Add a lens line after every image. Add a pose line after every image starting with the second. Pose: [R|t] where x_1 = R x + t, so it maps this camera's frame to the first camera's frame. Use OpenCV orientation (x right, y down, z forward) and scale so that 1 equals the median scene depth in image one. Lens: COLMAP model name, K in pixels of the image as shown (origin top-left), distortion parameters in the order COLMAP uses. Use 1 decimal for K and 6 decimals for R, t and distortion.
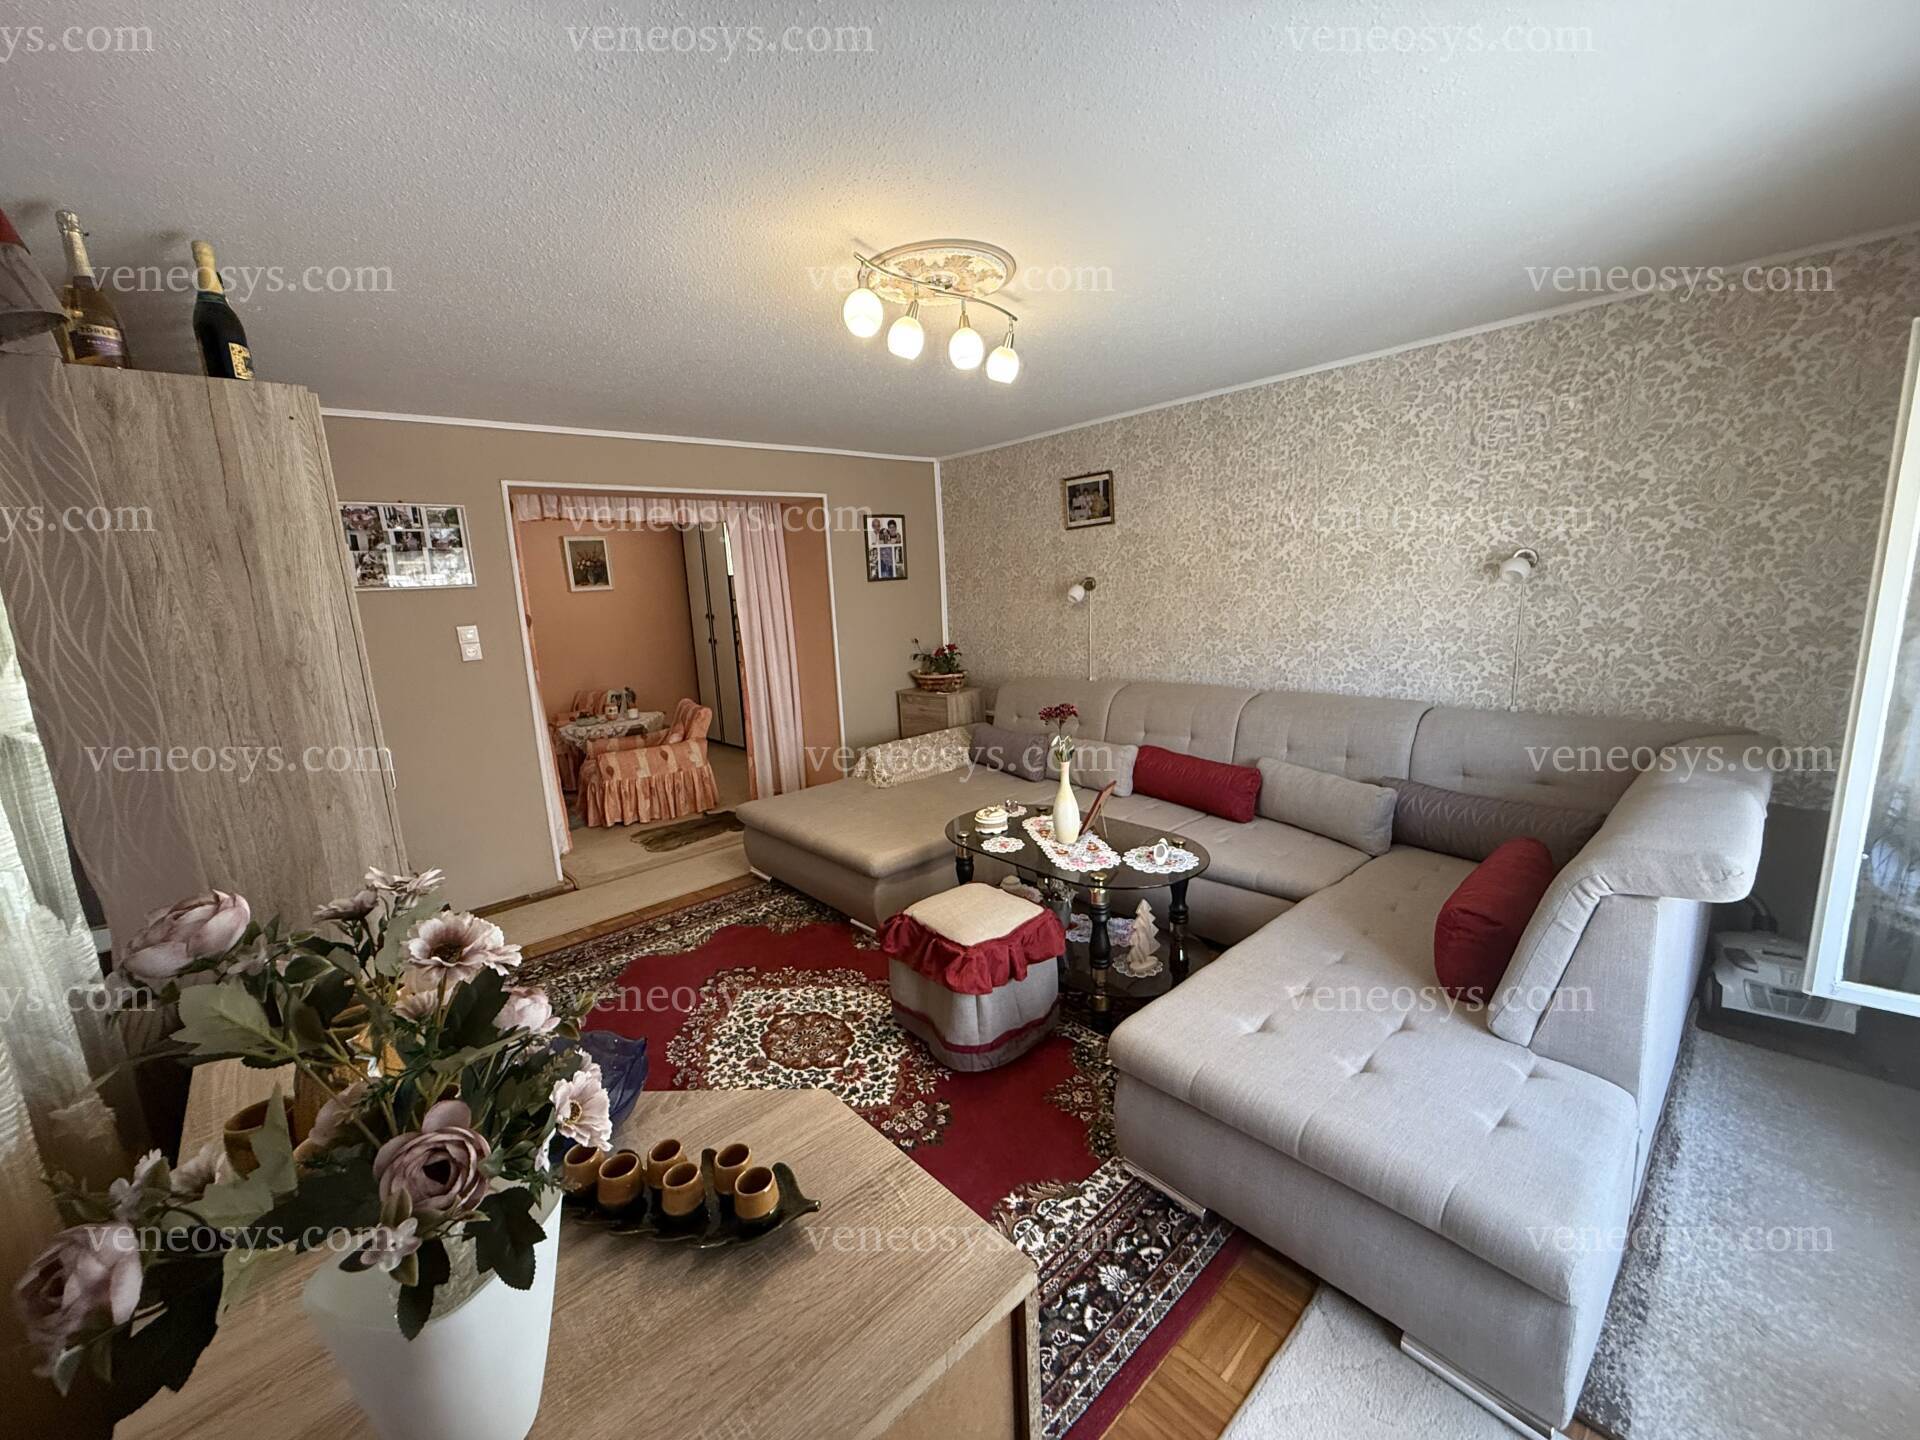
lens RADIAL K [[759.2, 0, 953.8], [0, 759.2, 722.0], [0, 0, 1]] dist [-0.001151, -0.000155]
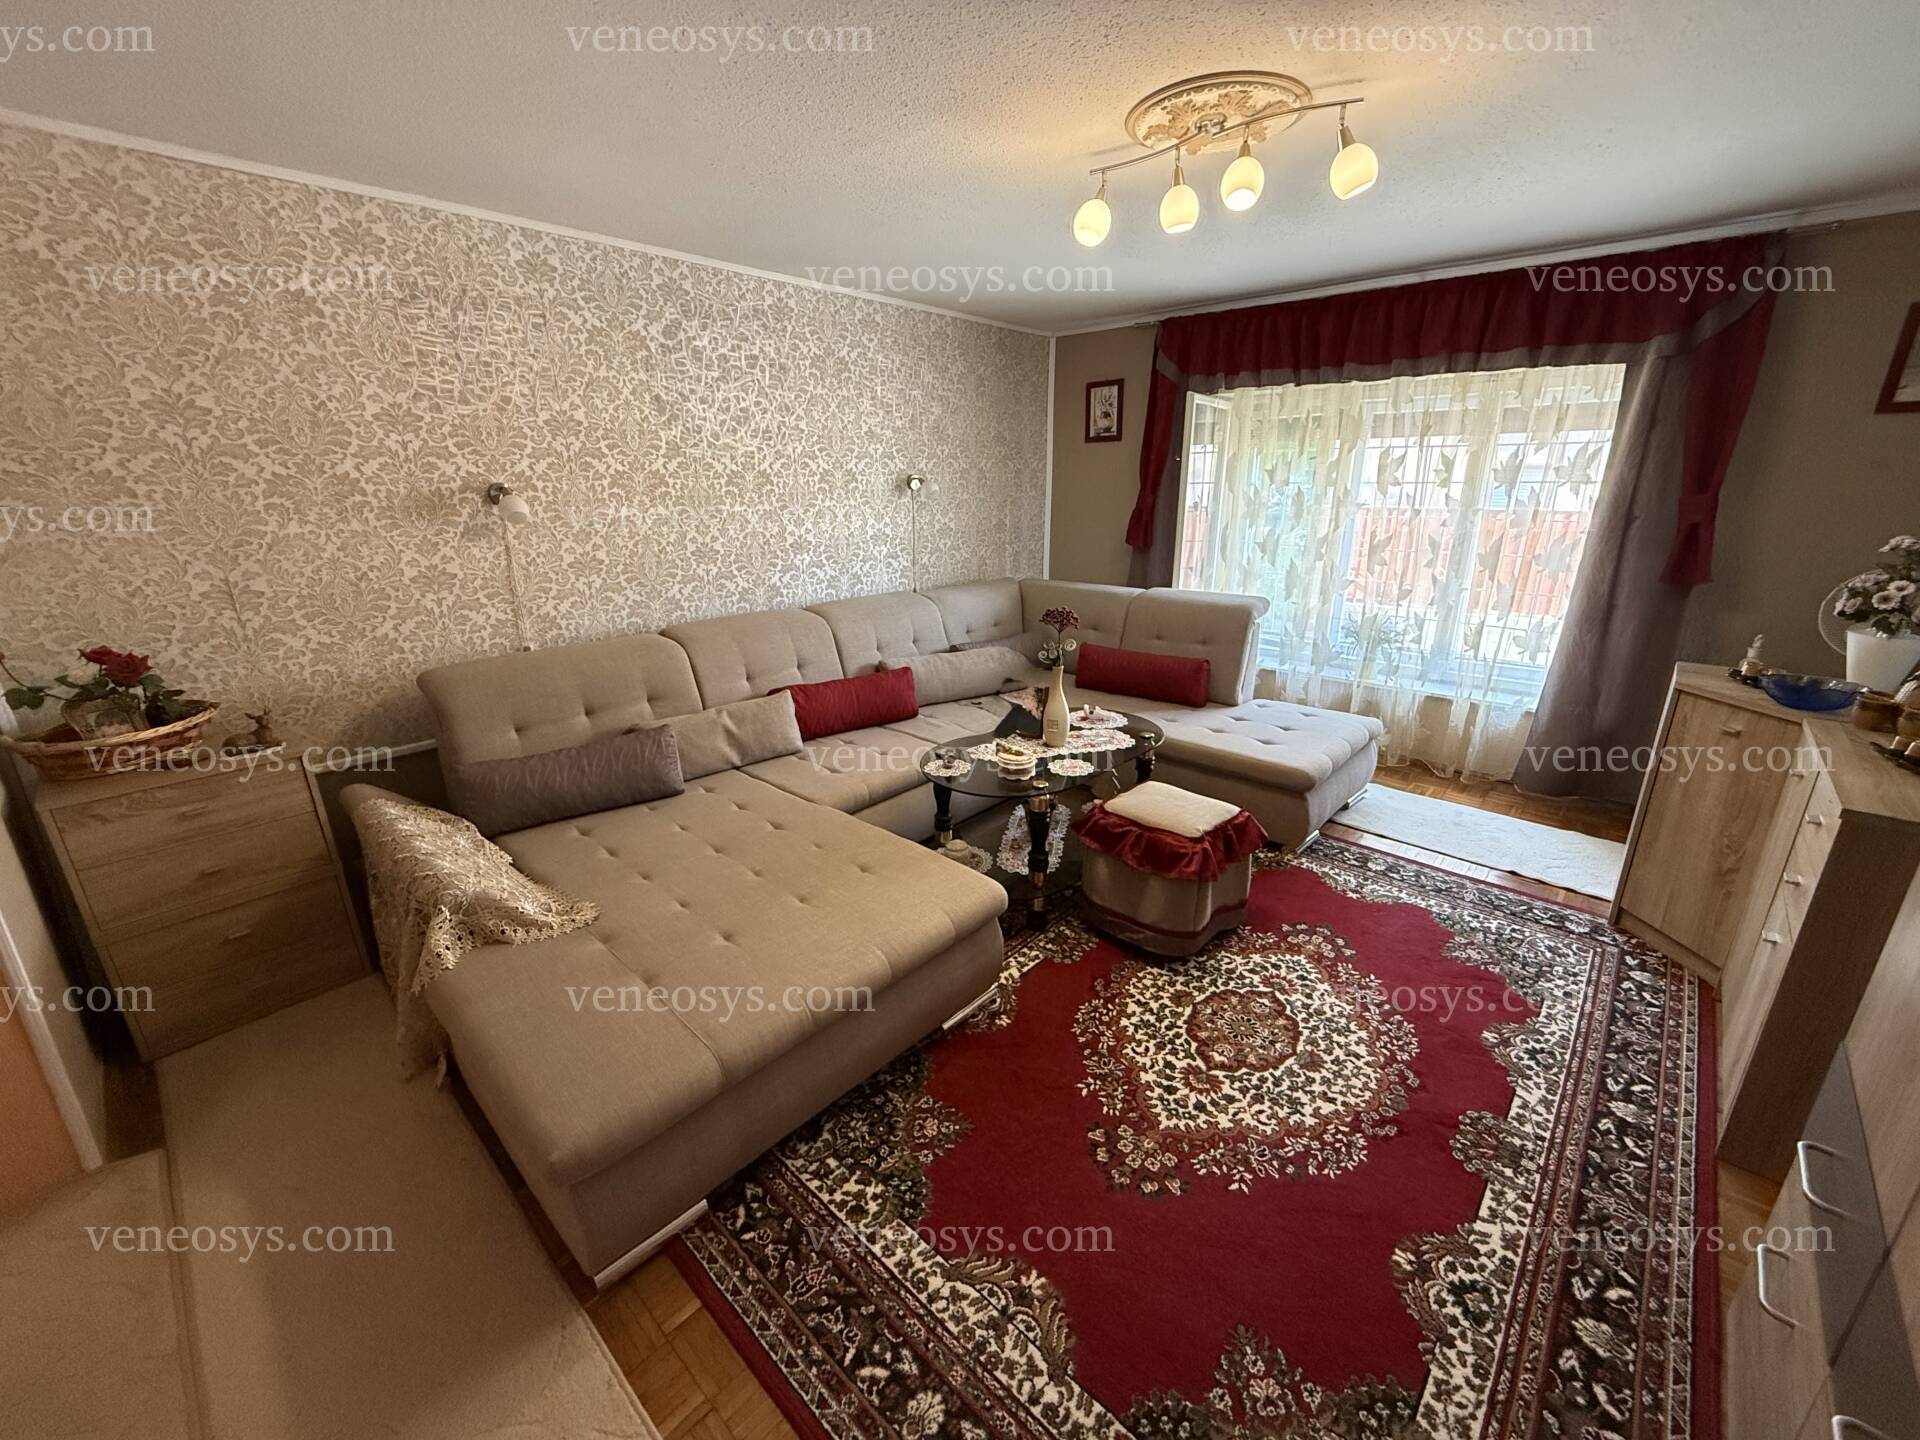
lens RADIAL K [[759.2, 0, 953.8], [0, 759.2, 722.0], [0, 0, 1]] dist [-0.001151, -0.000155]
pose [[-0.087370, -0.251784, 0.963832, -0.684320], [0.192140, 0.945105, 0.264309, -0.139842], [-0.977471, 0.208284, -0.034195, 0.982000]]
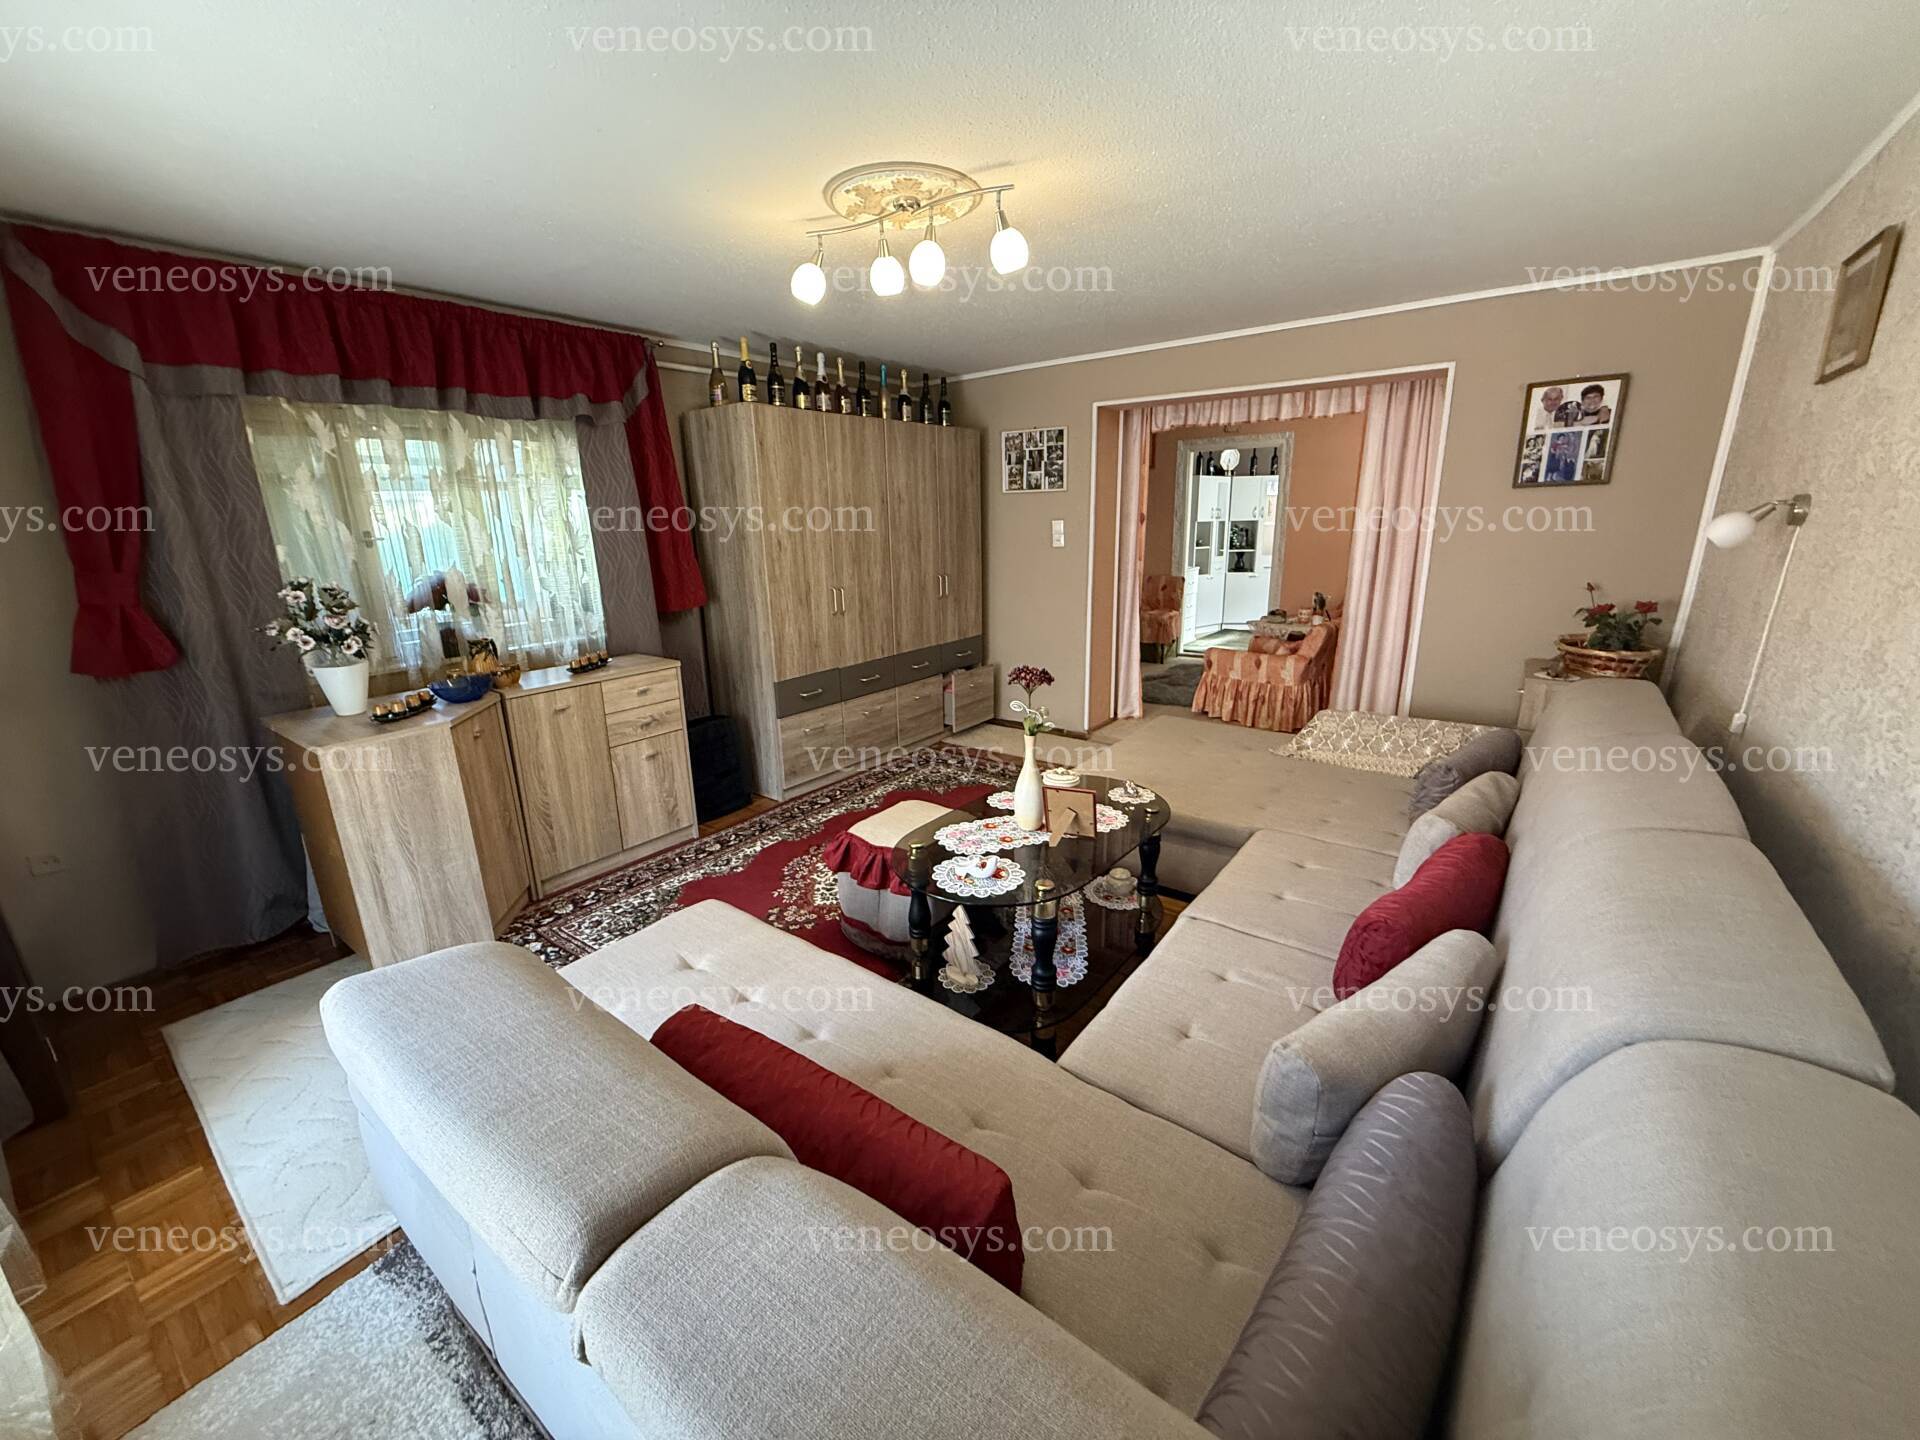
lens RADIAL K [[759.2, 0, 953.8], [0, 759.2, 722.0], [0, 0, 1]] dist [-0.001151, -0.000155]
pose [[0.193739, 0.311379, -0.930327, 0.751337], [-0.162617, 0.945369, 0.282548, -0.153104], [0.967482, 0.096547, 0.233790, 0.597382]]
